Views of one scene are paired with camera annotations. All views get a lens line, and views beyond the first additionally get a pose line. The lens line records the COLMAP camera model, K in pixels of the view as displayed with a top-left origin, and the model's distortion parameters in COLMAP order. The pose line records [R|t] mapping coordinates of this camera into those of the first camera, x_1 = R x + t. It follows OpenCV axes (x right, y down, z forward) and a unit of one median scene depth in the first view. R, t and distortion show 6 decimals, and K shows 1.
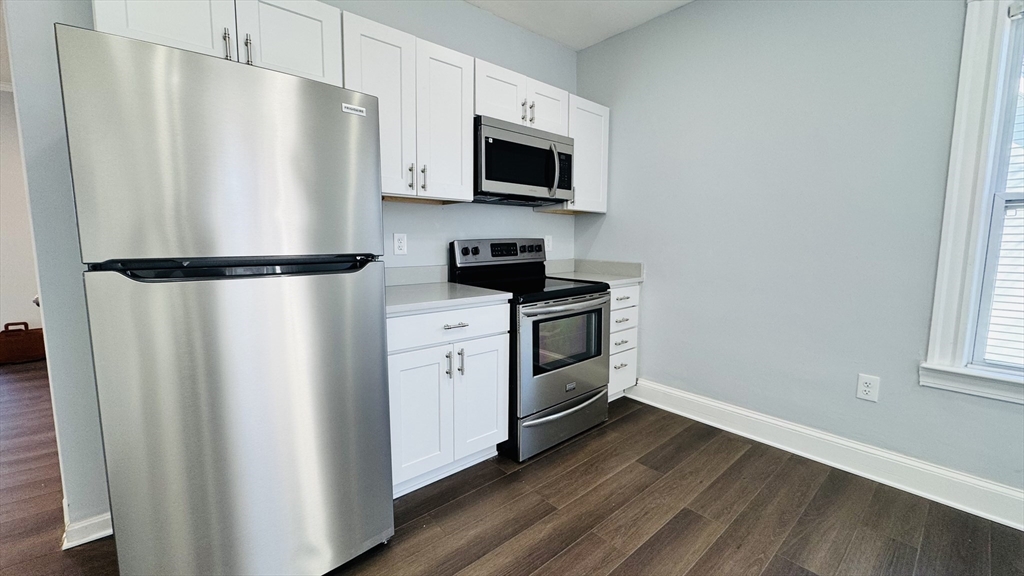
lens RADIAL K [[408.5, 0, 512.8], [0, 408.5, 288.4], [0, 0, 1]] dist [0.000828, -0.000211]
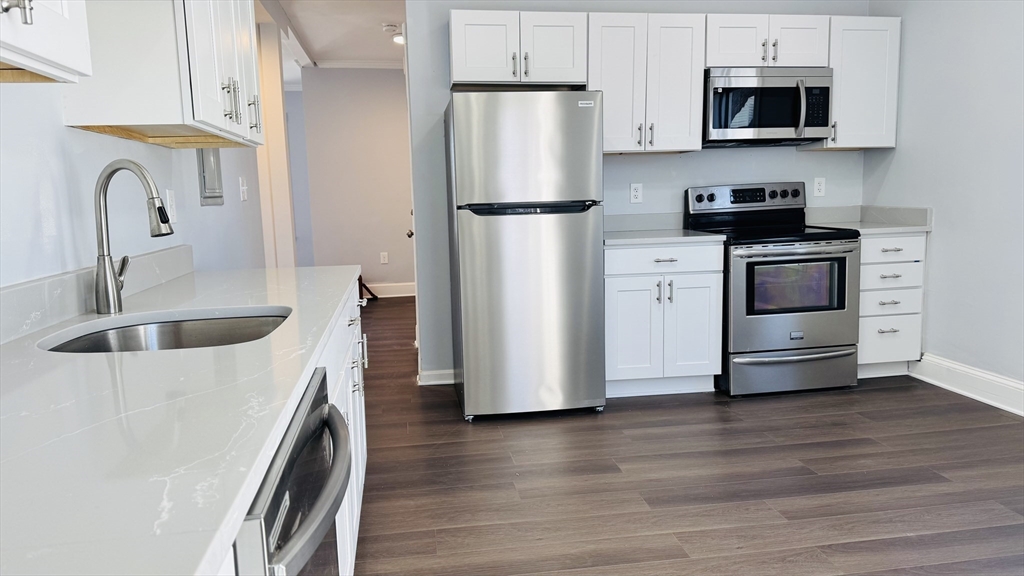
lens RADIAL K [[715.5, 0, 510.3], [0, 715.5, 290.5], [0, 0, 1]] dist [0.020702, -0.012279]
pose [[0.845601, 0.046025, -0.531827, 0.474069], [-0.032515, 0.998867, 0.034745, 0.097766], [0.532824, -0.012088, 0.846140, -0.811185]]
